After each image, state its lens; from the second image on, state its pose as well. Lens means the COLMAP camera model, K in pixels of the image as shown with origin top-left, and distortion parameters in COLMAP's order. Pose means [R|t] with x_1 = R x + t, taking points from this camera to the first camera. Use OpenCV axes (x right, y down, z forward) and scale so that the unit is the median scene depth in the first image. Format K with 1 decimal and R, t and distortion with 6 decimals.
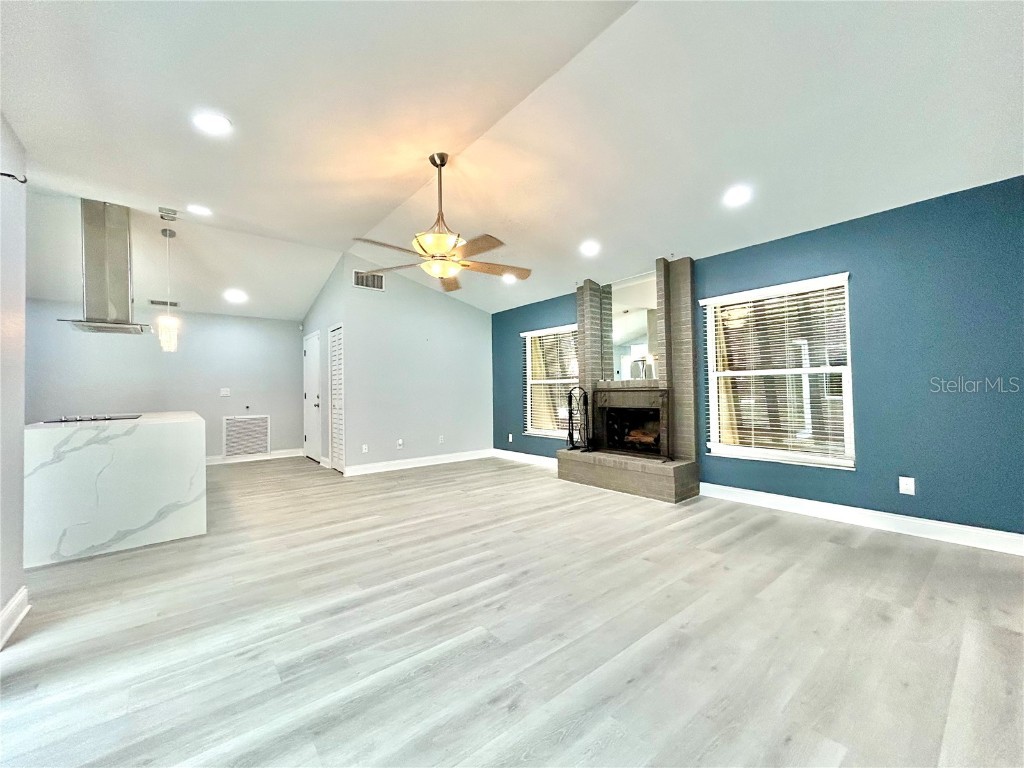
lens RADIAL K [[410.7, 0, 514.9], [0, 410.7, 383.6], [0, 0, 1]] dist [-0.012698, 0.000366]
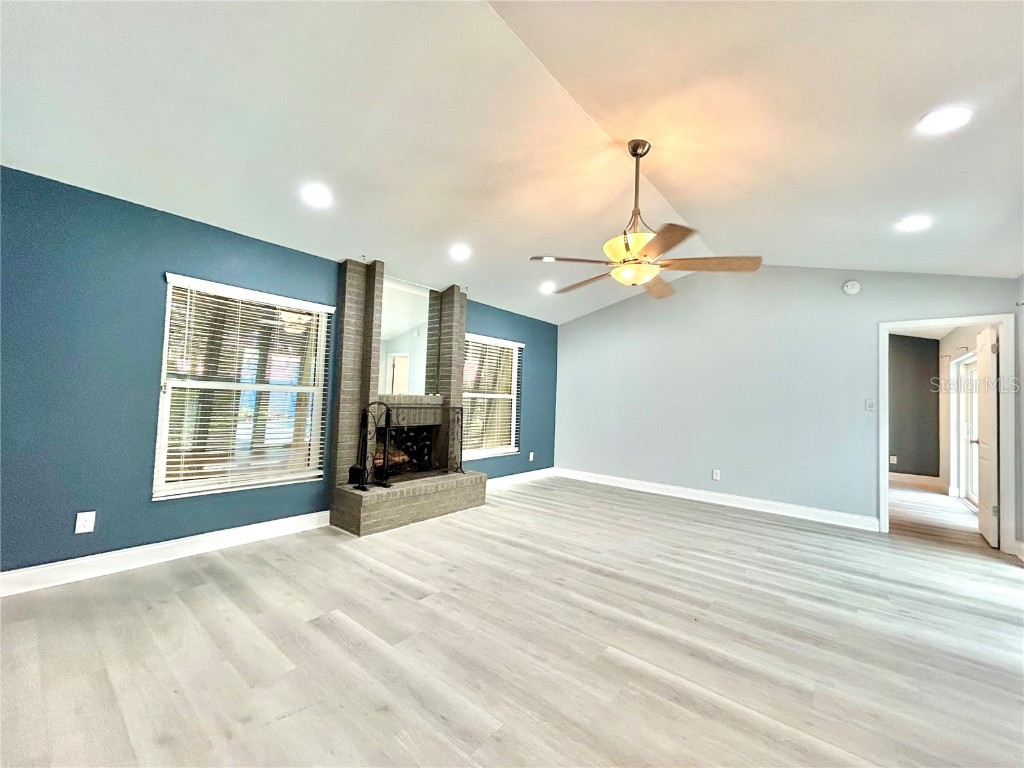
lens RADIAL K [[410.7, 0, 512.3], [0, 410.7, 383.2], [0, 0, 1]] dist [-0.012698, 0.000366]
pose [[-0.184809, 0.053742, 0.981304, -0.952506], [-0.043349, 0.997086, -0.062770, 0.016998], [-0.981818, -0.054139, -0.181941, 1.385958]]
